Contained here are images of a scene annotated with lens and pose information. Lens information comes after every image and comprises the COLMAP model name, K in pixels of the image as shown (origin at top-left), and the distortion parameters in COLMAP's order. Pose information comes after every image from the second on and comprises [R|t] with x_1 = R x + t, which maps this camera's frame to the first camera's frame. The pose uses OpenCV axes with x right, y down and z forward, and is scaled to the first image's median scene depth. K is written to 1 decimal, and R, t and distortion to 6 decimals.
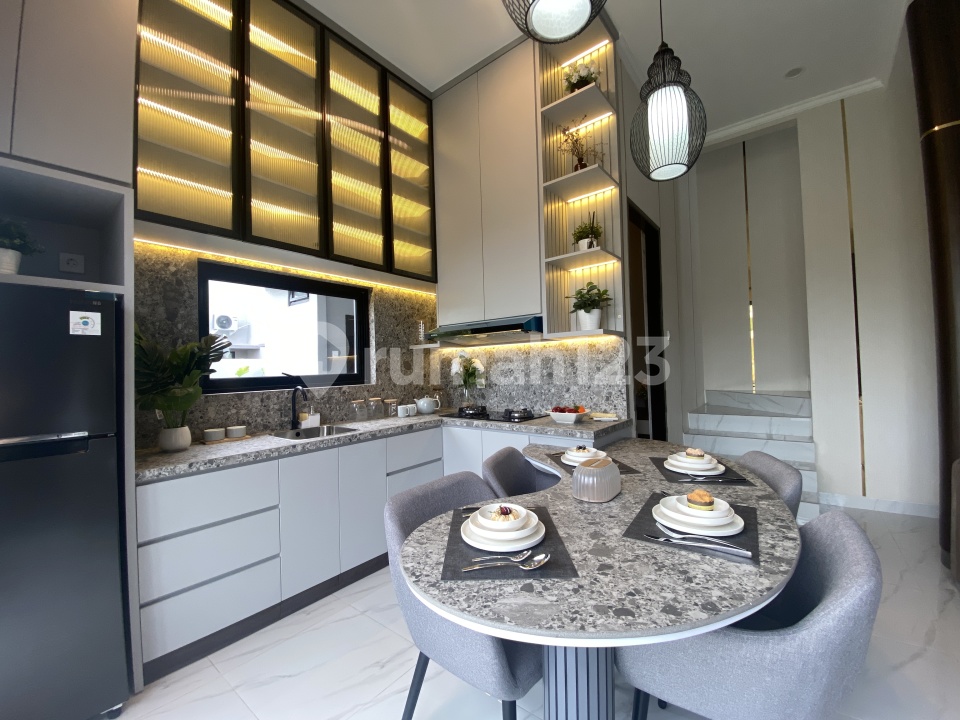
lens RADIAL K [[390.5, 0, 479.4], [0, 390.5, 361.1], [0, 0, 1]] dist [0.006421, -0.008041]
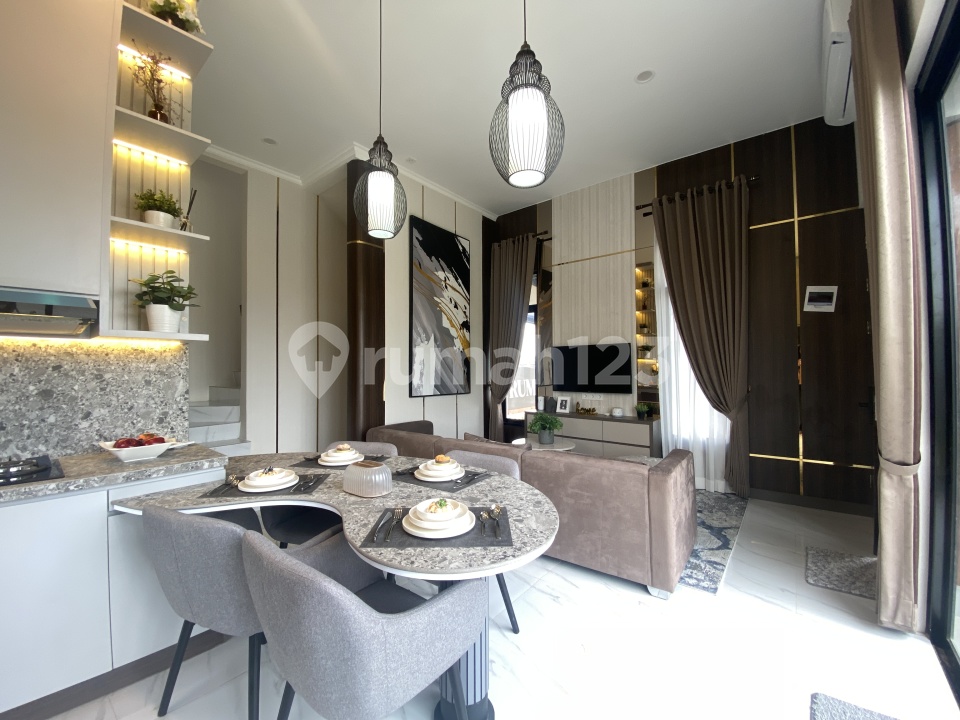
lens RADIAL K [[390.5, 0, 467.9], [0, 390.5, 366.2], [0, 0, 1]] dist [0.006421, -0.008041]
pose [[0.010724, 0.031254, 0.999454, -0.557027], [-0.012631, 0.999436, -0.031118, 0.003859], [-0.999863, -0.012290, 0.011113, 0.452443]]
